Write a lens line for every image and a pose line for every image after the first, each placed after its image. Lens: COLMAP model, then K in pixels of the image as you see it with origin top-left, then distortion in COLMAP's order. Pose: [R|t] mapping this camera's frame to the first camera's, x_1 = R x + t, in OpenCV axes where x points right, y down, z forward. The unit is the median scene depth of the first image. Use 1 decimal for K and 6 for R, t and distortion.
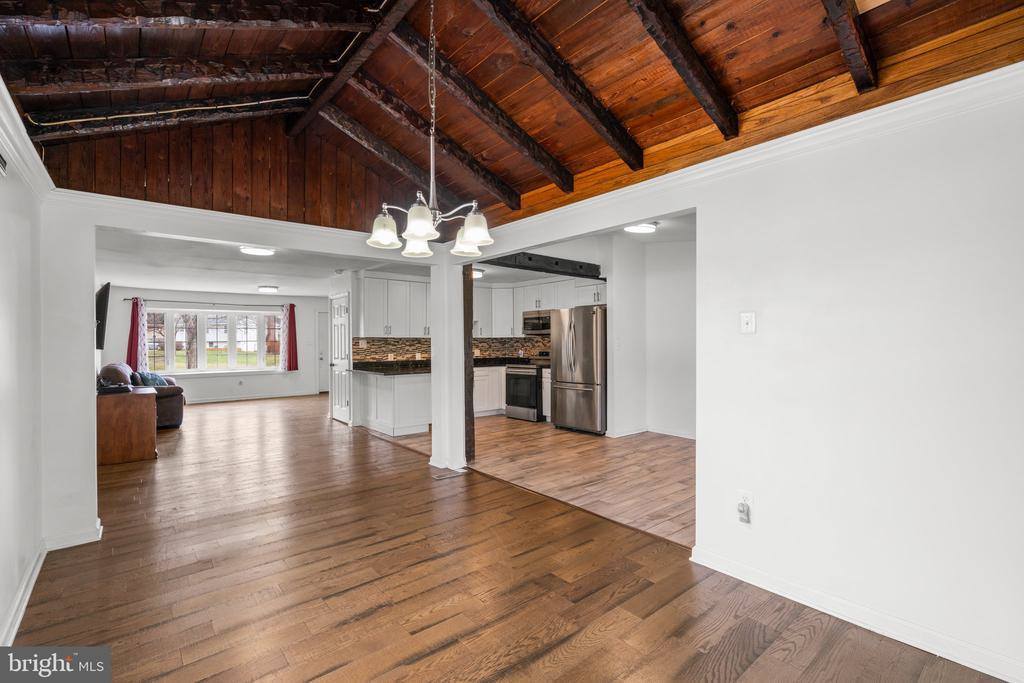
lens RADIAL K [[467.8, 0, 511.9], [0, 467.8, 340.4], [0, 0, 1]] dist [-0.006841, 0.004320]
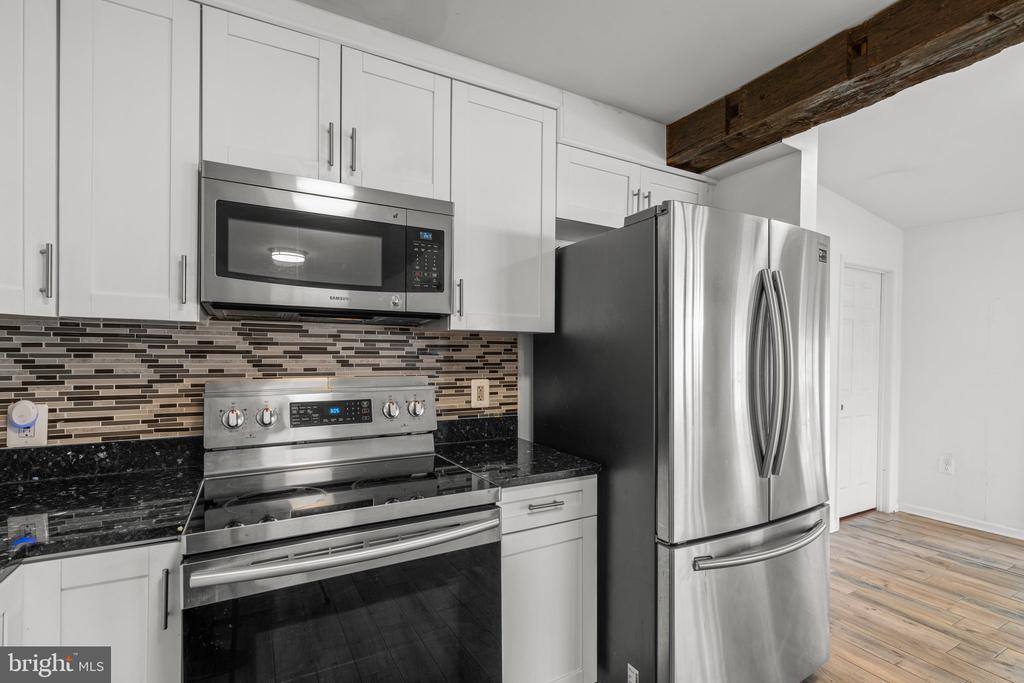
lens RADIAL K [[467.8, 0, 507.9], [0, 467.8, 356.3], [0, 0, 1]] dist [-0.006841, 0.004320]
pose [[0.199651, -0.000433, 0.979867, -0.120634], [-0.013269, 0.999907, 0.003145, 0.003671], [-0.979777, -0.013630, 0.199627, 0.957931]]
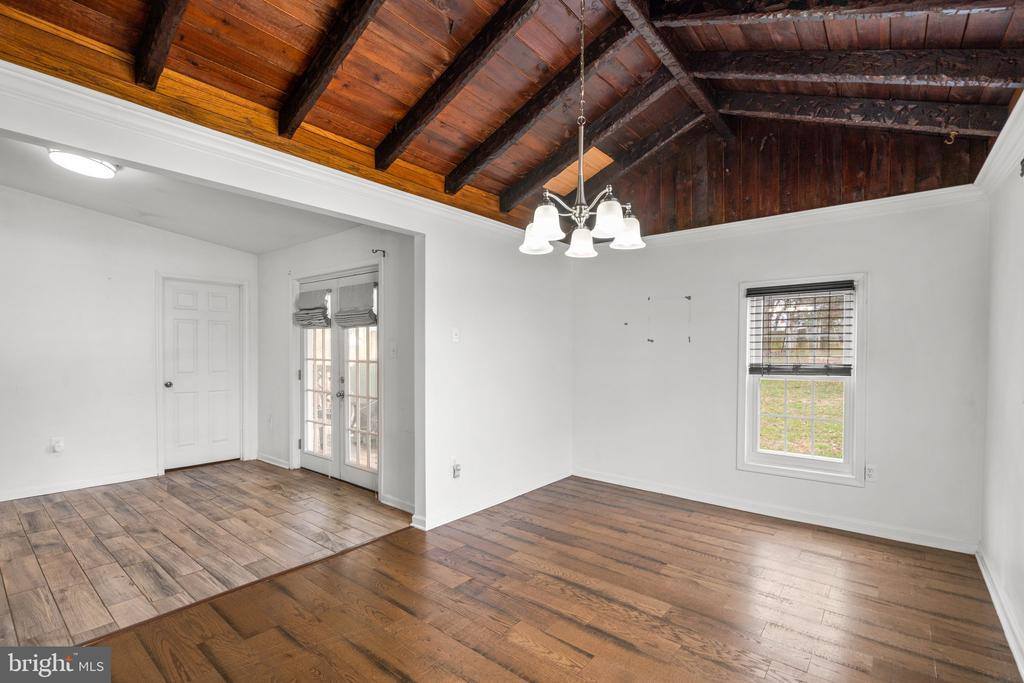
lens RADIAL K [[467.8, 0, 514.7], [0, 467.8, 363.2], [0, 0, 1]] dist [-0.006841, 0.004320]
pose [[-0.191722, -0.023327, 0.981172, -0.306340], [-0.005921, 0.999727, 0.022611, 0.004997], [-0.981431, -0.001474, -0.191808, 0.373613]]
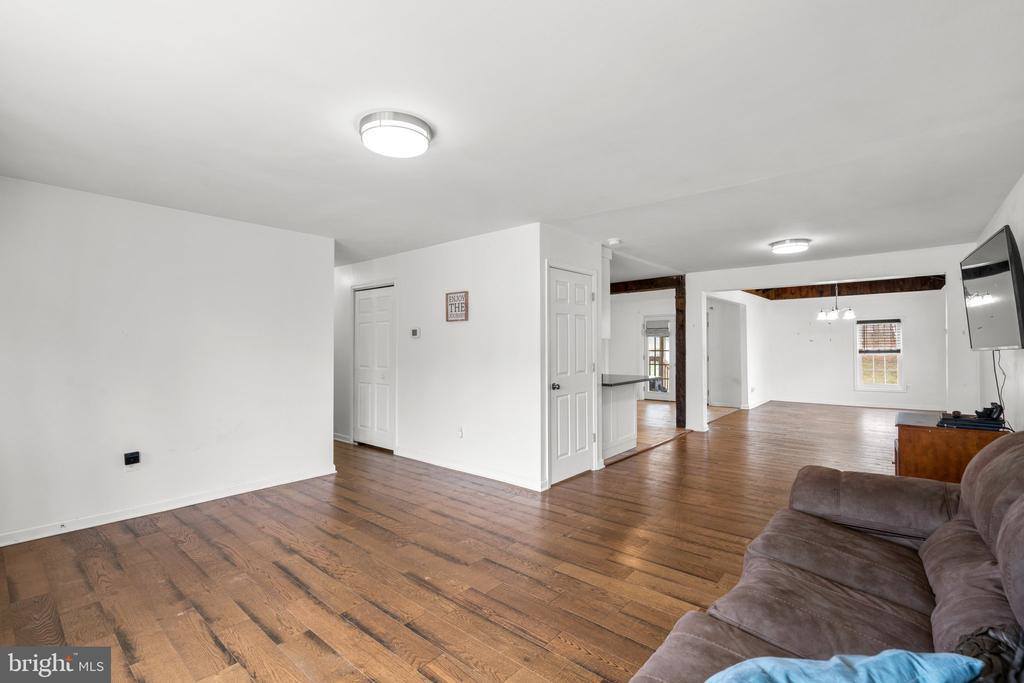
lens RADIAL K [[467.8, 0, 504.6], [0, 467.8, 342.6], [0, 0, 1]] dist [-0.006841, 0.004320]
pose [[-0.171518, 0.012620, 0.985100, -0.978763], [0.004348, 0.999918, -0.012053, 0.007581], [-0.985171, 0.002216, -0.171558, 1.229630]]
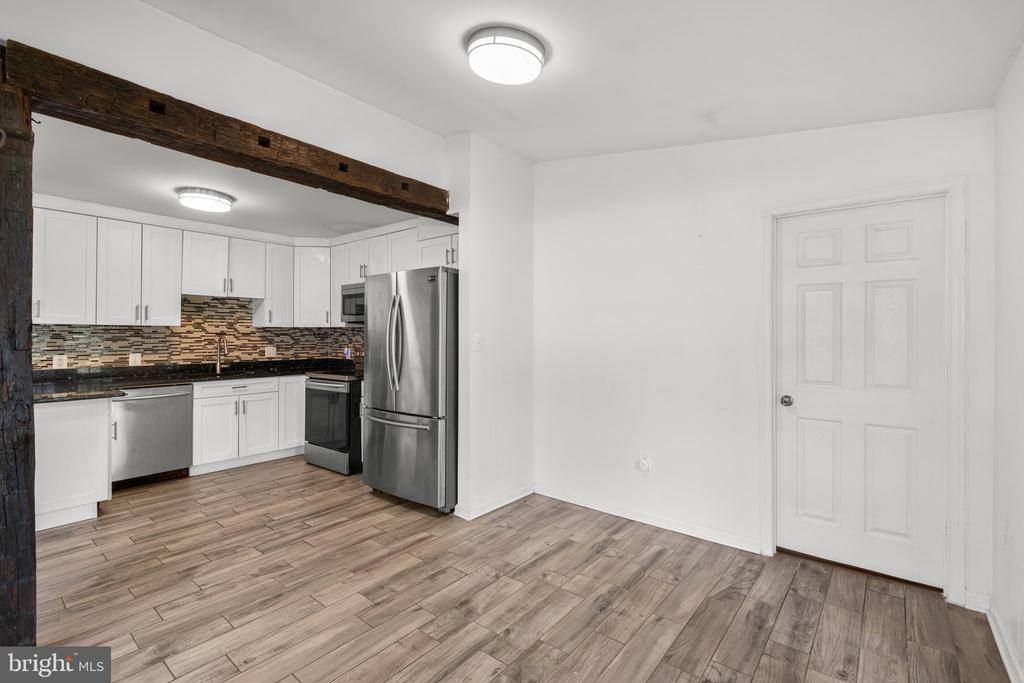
lens RADIAL K [[467.8, 0, 514.2], [0, 467.8, 333.0], [0, 0, 1]] dist [-0.006841, 0.004320]
pose [[0.980647, 0.007861, 0.195627, 0.137133], [-0.007745, 0.999969, -0.001359, 0.000364], [-0.195632, -0.000182, 0.980677, 0.400323]]
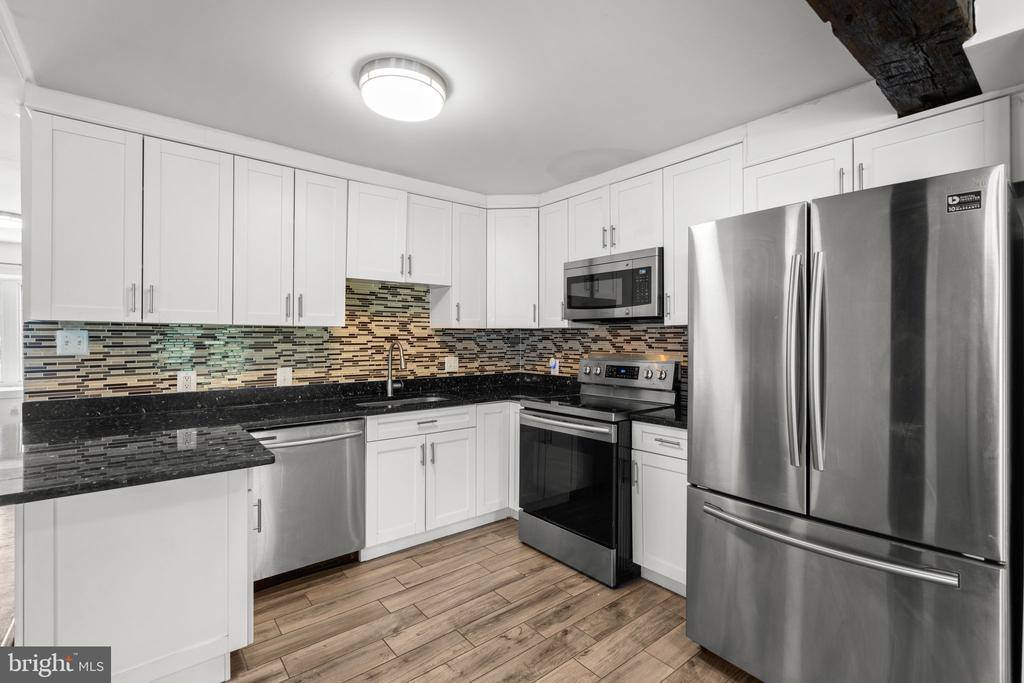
lens RADIAL K [[467.8, 0, 512.9], [0, 467.8, 337.0], [0, 0, 1]] dist [-0.006841, 0.004320]
pose [[0.999897, 0.007706, -0.012143, -0.015979], [-0.007671, 0.999966, 0.002950, 0.000506], [0.012166, -0.002857, 0.999922, 0.673555]]
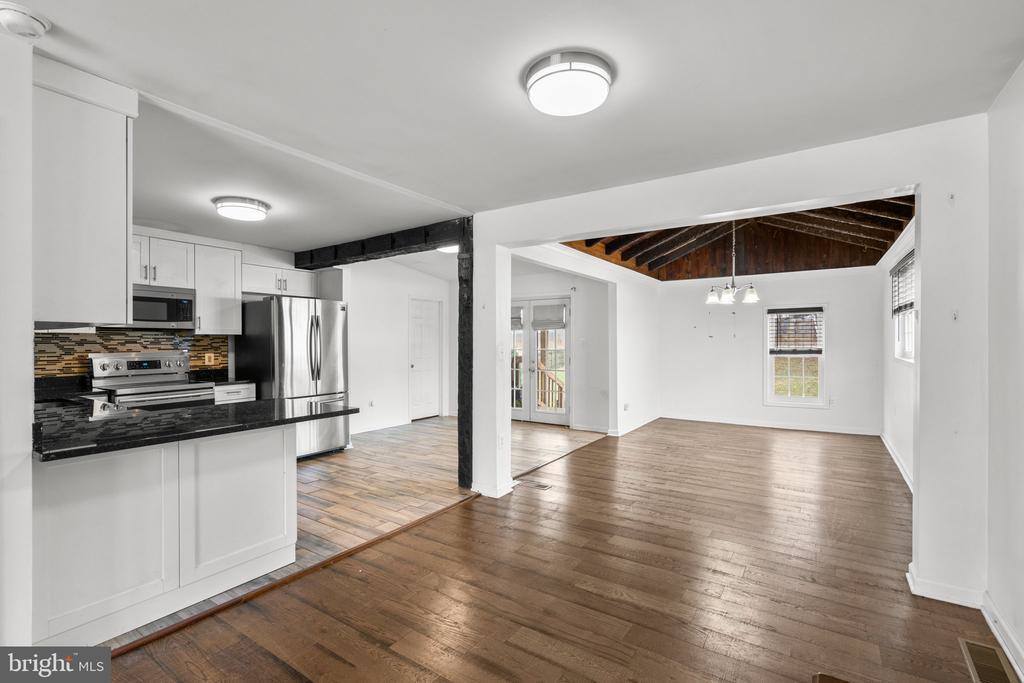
lens RADIAL K [[467.8, 0, 509.6], [0, 467.8, 344.4], [0, 0, 1]] dist [-0.006841, 0.004320]
pose [[-0.283794, 0.000902, 0.958885, -0.621534], [0.000716, 0.999999, -0.000729, 0.006188], [-0.958885, 0.000480, -0.283795, 0.804917]]
